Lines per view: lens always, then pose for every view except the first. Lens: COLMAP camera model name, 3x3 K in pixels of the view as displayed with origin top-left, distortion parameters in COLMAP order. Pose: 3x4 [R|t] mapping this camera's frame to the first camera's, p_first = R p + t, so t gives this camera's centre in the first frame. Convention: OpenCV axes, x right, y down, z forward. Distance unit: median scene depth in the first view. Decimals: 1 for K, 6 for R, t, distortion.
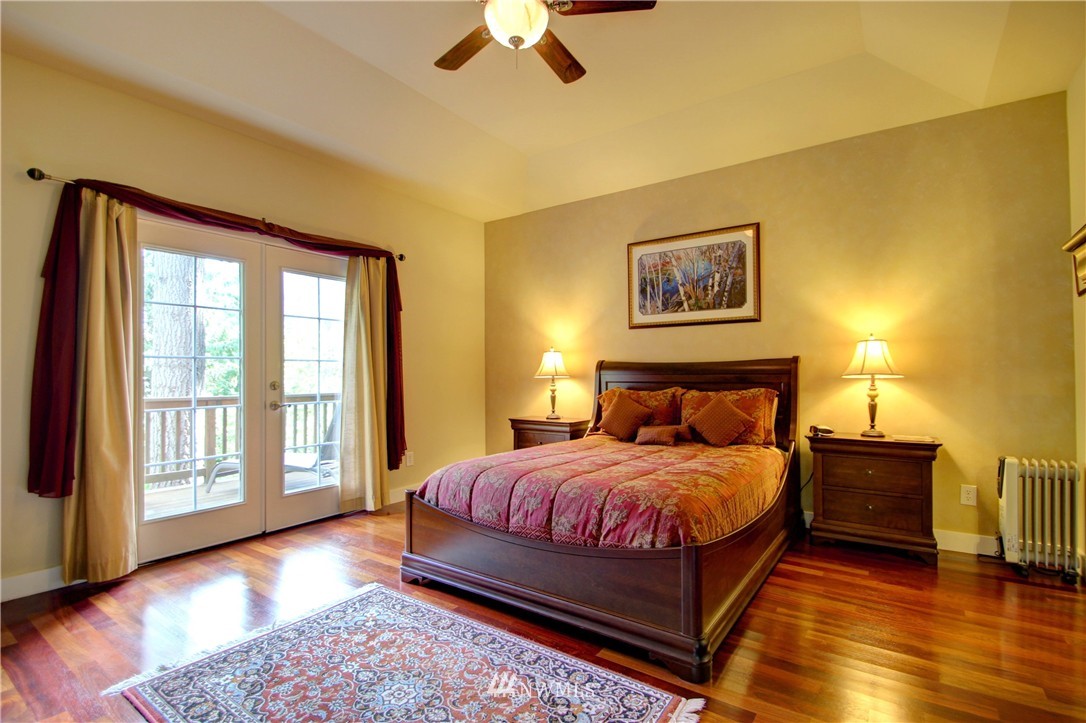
lens RADIAL K [[499.7, 0, 549.5], [0, 499.7, 368.5], [0, 0, 1]] dist [-0.004599, -0.003833]
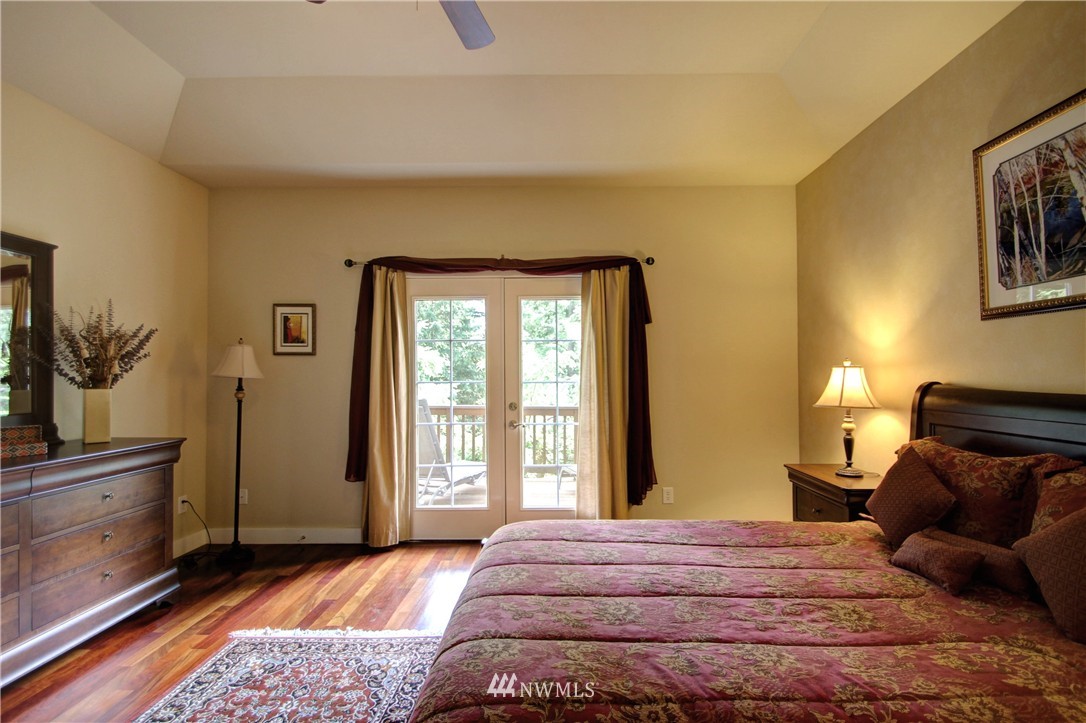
lens RADIAL K [[499.7, 0, 548.5], [0, 499.7, 365.8], [0, 0, 1]] dist [-0.004599, -0.003833]
pose [[0.568963, -0.015417, -0.822219, 0.339493], [0.013450, 0.999865, -0.009441, -0.037404], [0.822253, -0.005688, 0.569093, 0.390169]]
